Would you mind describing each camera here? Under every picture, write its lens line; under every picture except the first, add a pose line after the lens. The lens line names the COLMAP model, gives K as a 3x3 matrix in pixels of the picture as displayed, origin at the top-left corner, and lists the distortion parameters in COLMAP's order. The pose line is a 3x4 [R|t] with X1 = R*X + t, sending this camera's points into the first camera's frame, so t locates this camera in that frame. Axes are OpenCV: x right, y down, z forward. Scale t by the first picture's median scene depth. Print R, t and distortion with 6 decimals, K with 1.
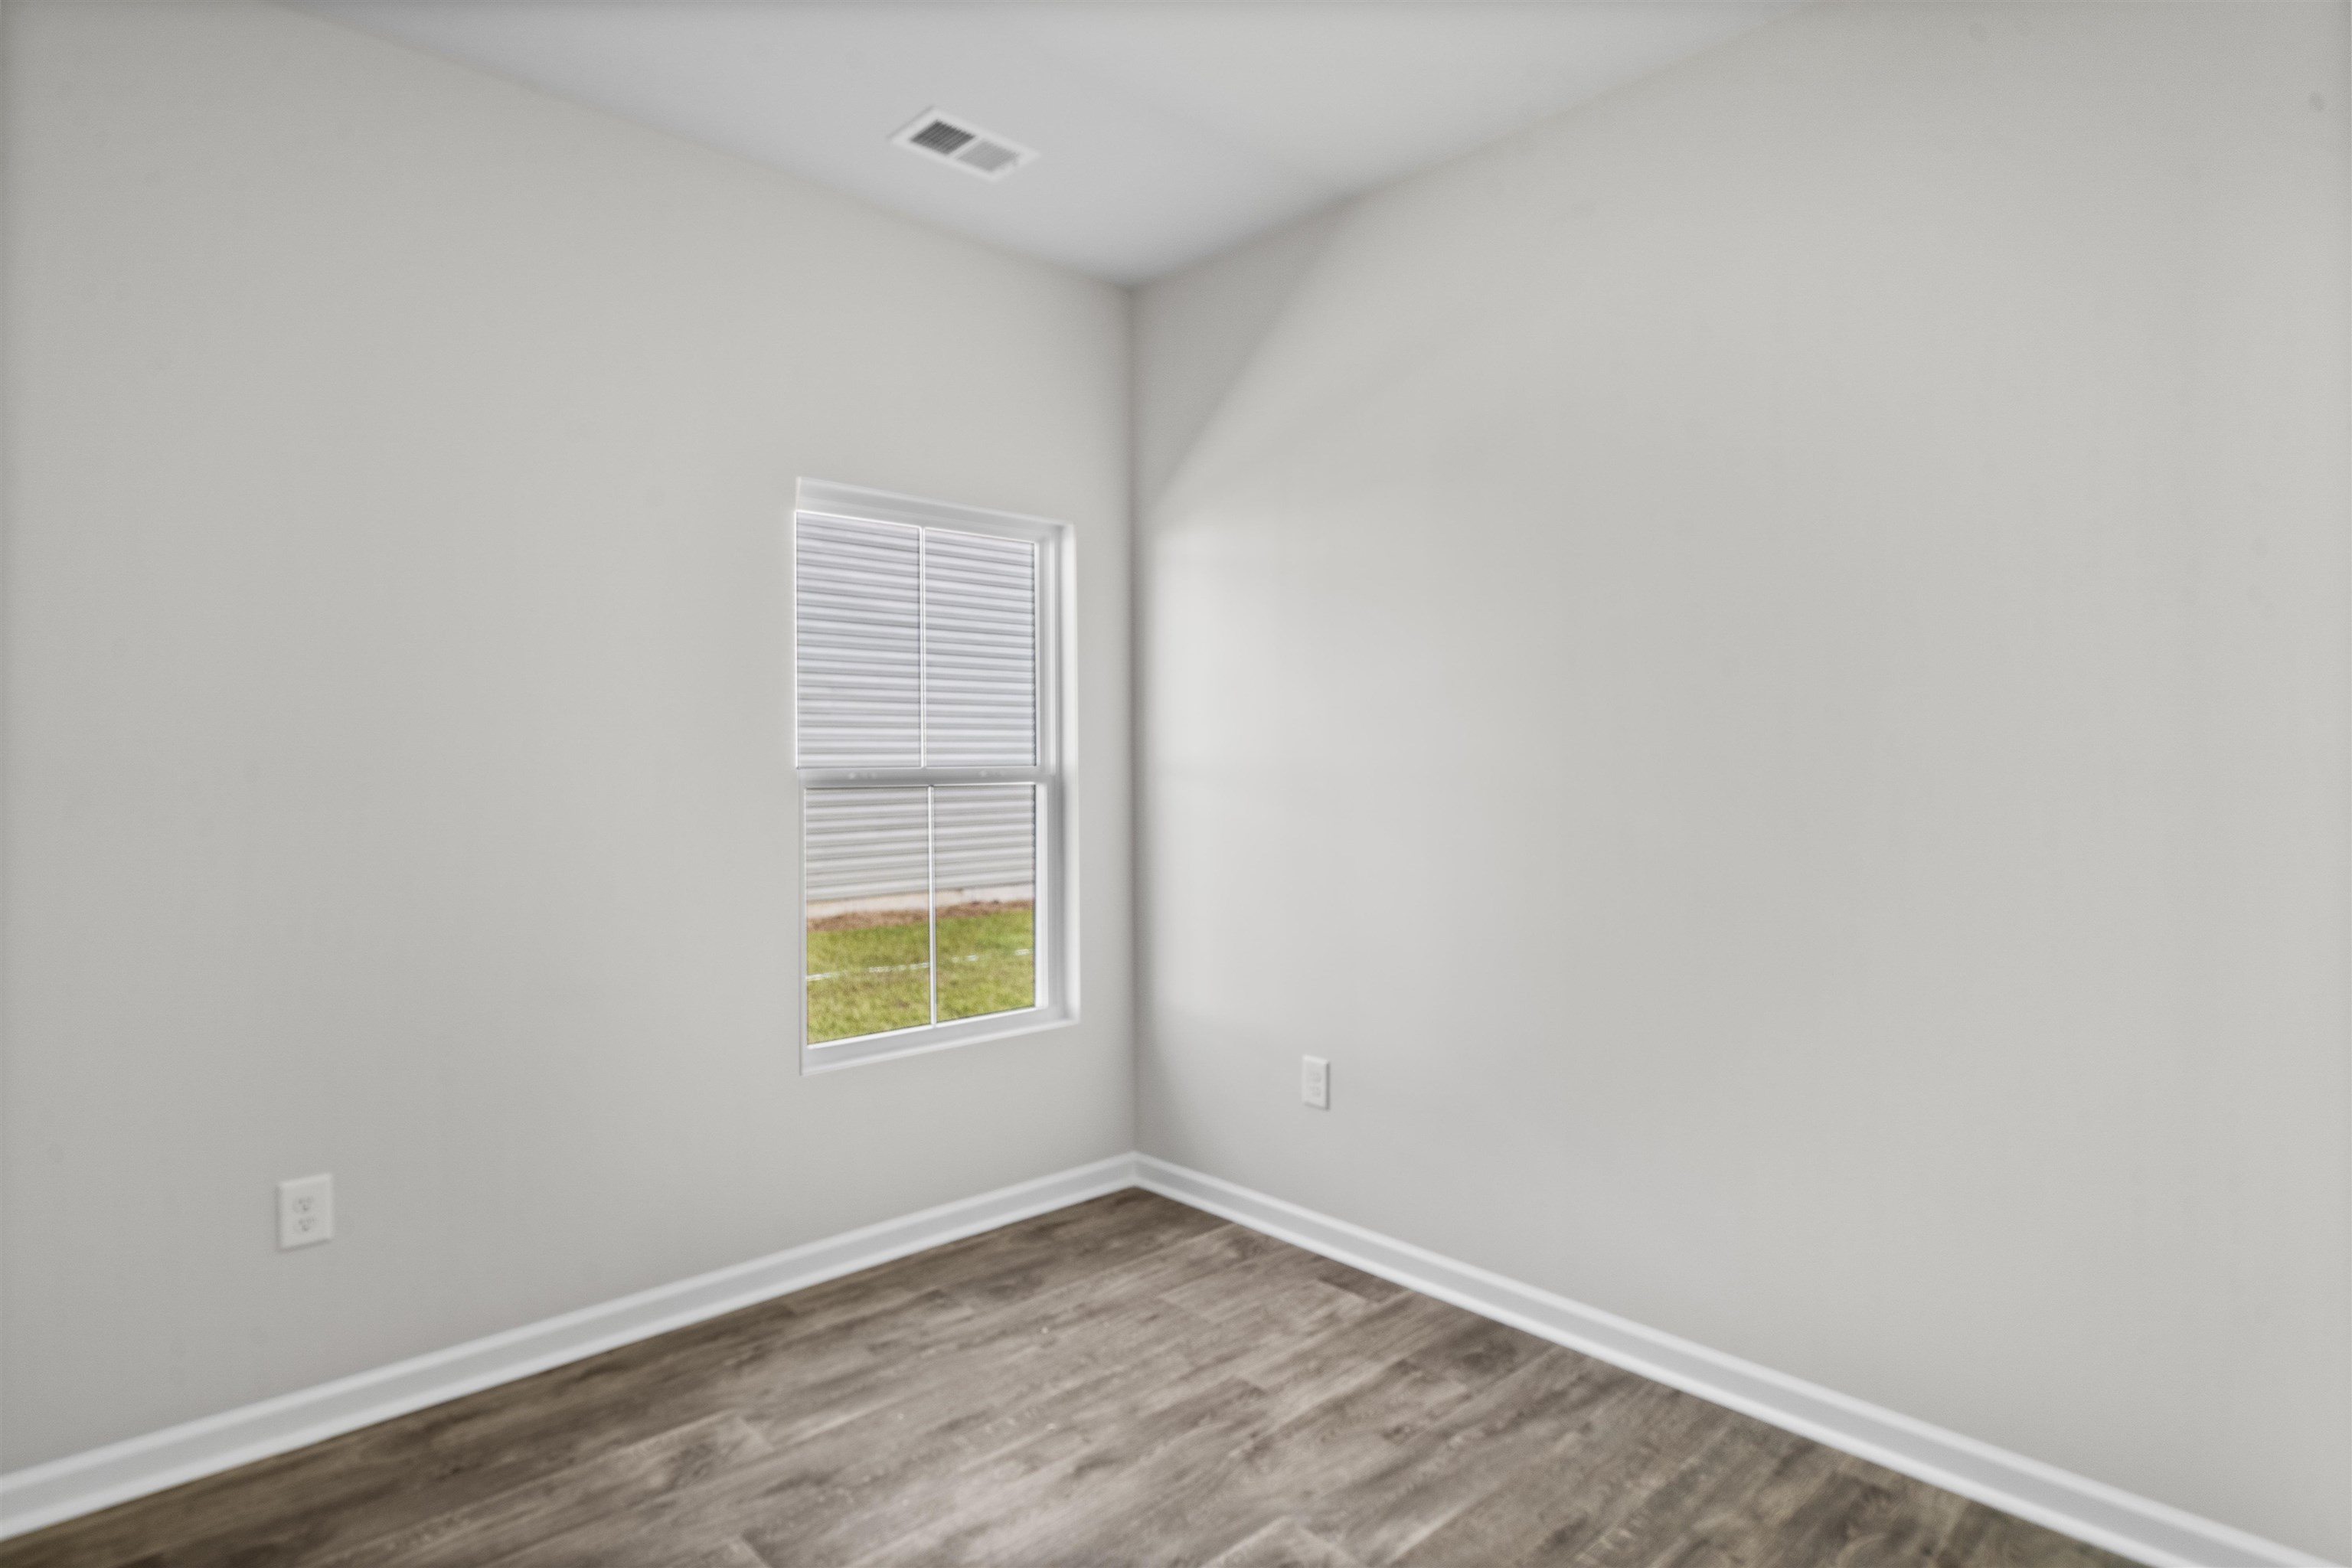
lens RADIAL K [[1229.6, 0, 1176.0], [0, 1229.6, 784.0], [0, 0, 1]] dist [0.003667, -0.007510]
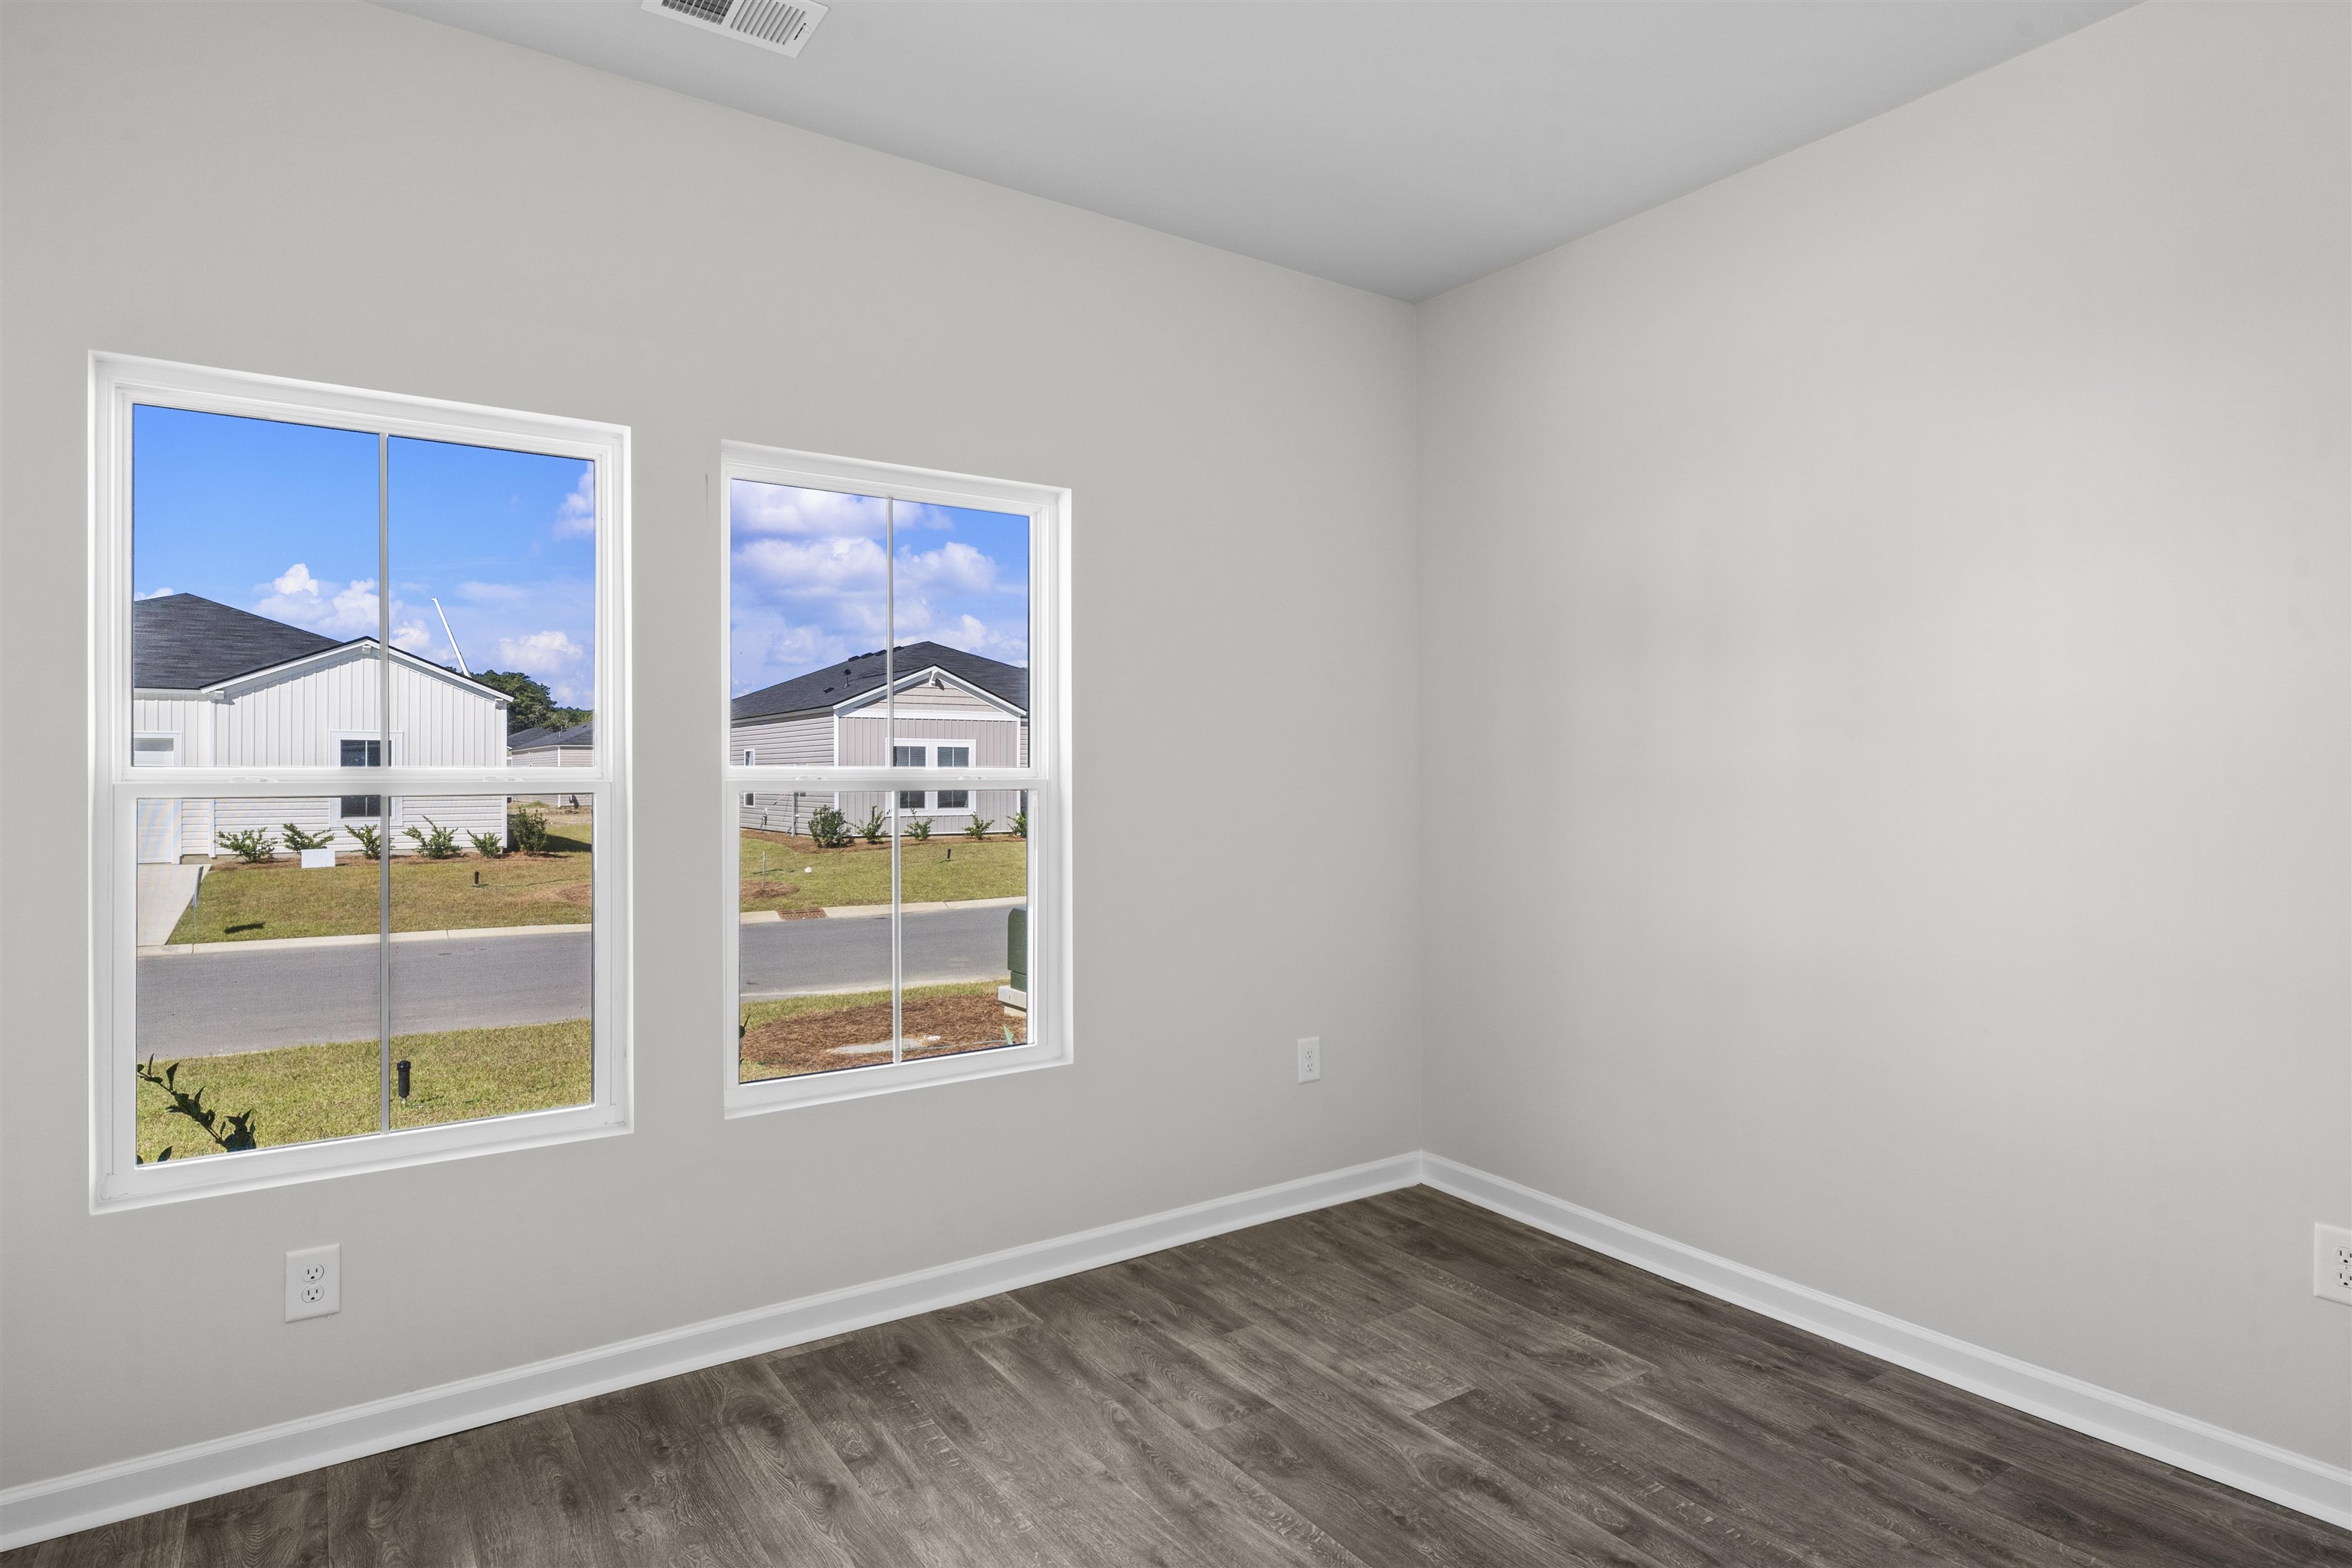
lens RADIAL K [[1229.6, 0, 1176.0], [0, 1229.6, 784.0], [0, 0, 1]] dist [0.003667, -0.007510]
pose [[-0.152028, 0.007372, -0.988349, 1.148761], [-0.014926, 0.999841, 0.009754, -0.017777], [0.988263, 0.016235, -0.151894, 1.084960]]
